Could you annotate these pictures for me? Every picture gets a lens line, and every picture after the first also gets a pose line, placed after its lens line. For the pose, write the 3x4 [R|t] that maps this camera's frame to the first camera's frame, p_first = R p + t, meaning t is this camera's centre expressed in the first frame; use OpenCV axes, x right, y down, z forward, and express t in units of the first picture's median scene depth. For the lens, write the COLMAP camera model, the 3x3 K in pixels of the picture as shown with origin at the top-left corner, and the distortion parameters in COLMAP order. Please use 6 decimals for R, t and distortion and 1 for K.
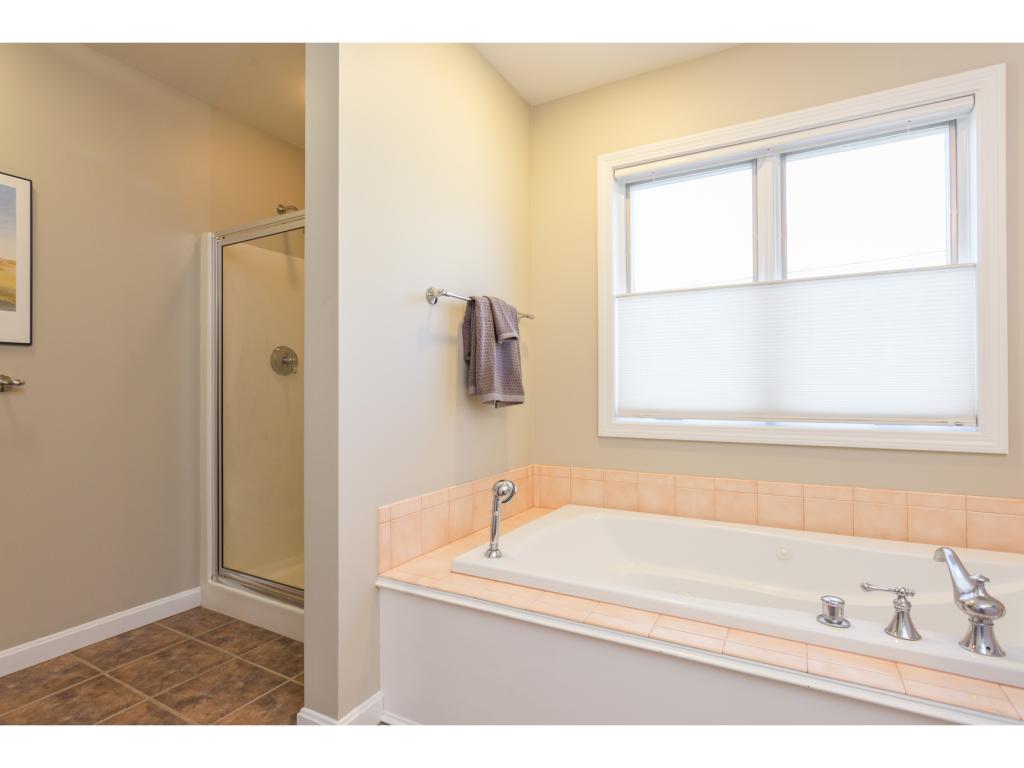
lens RADIAL K [[509.2, 0, 510.2], [0, 509.2, 384.2], [0, 0, 1]] dist [-0.014242, 0.000853]
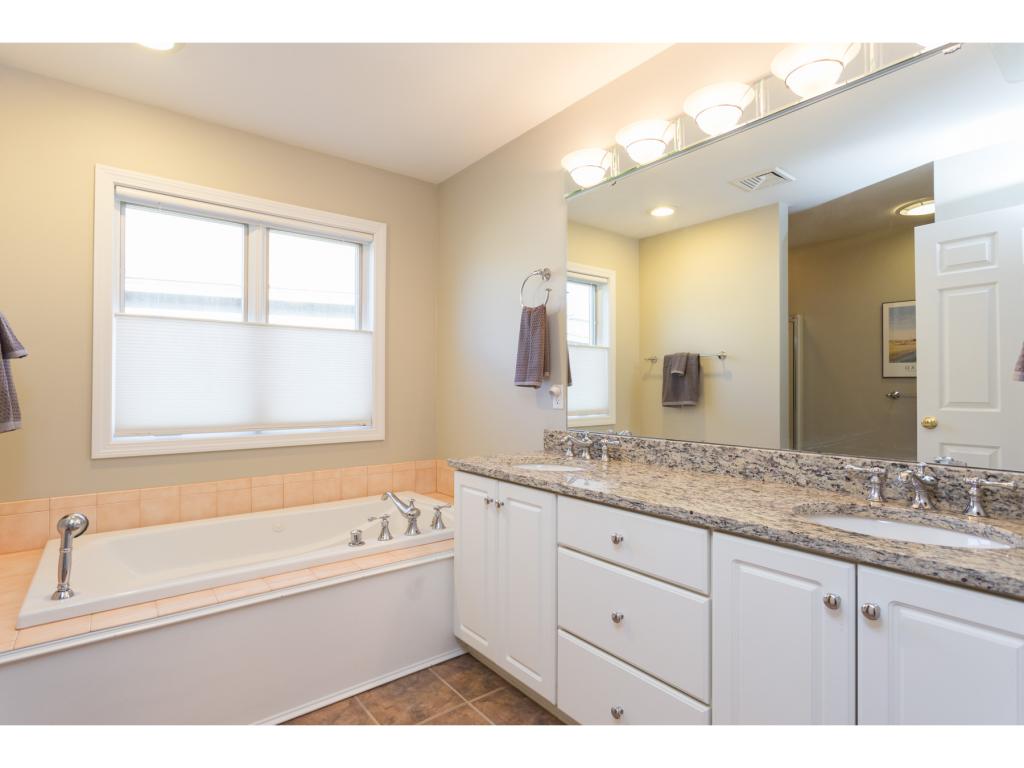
lens RADIAL K [[528.6, 0, 503.6], [0, 528.6, 383.4], [0, 0, 1]] dist [-0.001265, 0.001002]
pose [[0.366855, 0.013181, 0.930185, -0.586205], [-0.013289, 0.999872, -0.008927, -0.050724], [-0.930183, -0.009087, 0.366983, -0.094697]]
